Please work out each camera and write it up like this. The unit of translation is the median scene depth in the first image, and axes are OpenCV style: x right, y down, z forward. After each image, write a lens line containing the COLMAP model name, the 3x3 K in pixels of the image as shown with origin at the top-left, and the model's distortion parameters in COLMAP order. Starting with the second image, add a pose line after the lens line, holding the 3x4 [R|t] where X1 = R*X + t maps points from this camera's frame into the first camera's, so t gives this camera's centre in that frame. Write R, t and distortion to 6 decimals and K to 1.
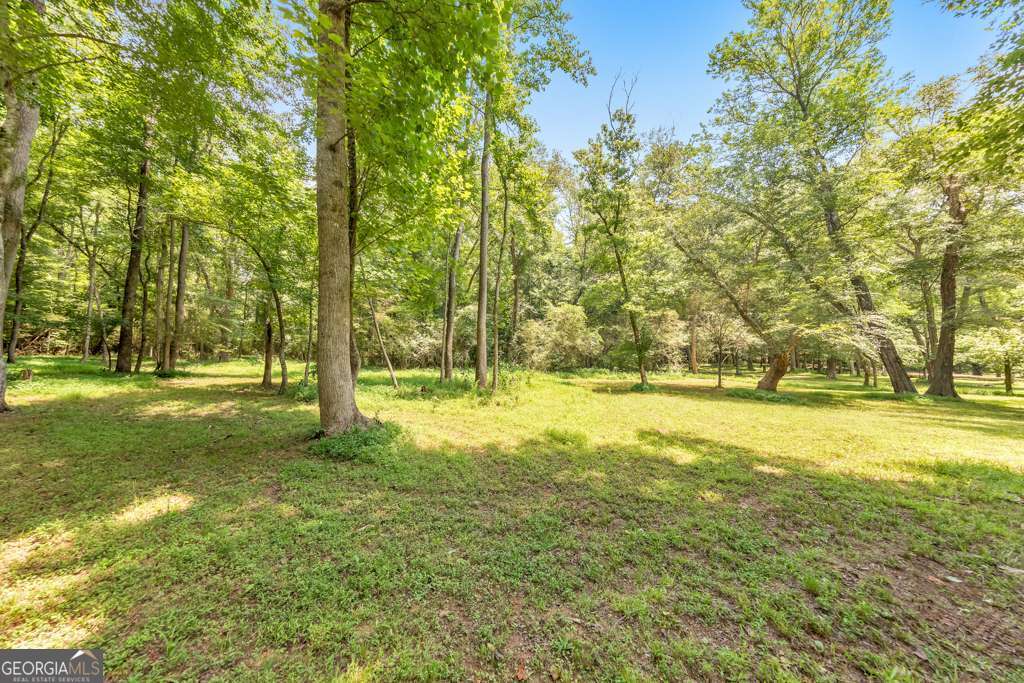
lens RADIAL K [[322.9, 0, 512.0], [0, 322.9, 341.5], [0, 0, 1]] dist [0.008212, -0.000052]
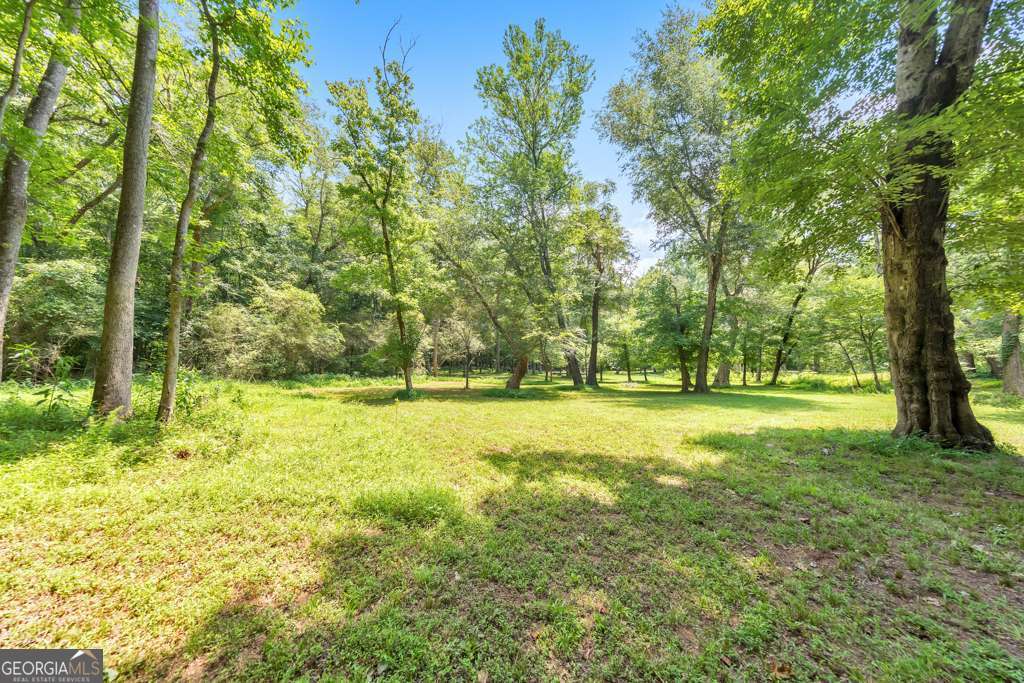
lens RADIAL K [[322.9, 0, 512.0], [0, 322.9, 341.5], [0, 0, 1]] dist [0.008212, -0.000052]
pose [[0.681869, 0.047782, 0.729912, -0.039627], [-0.036833, 0.998841, -0.030978, 0.016825], [-0.730547, -0.005763, 0.682839, 0.191977]]
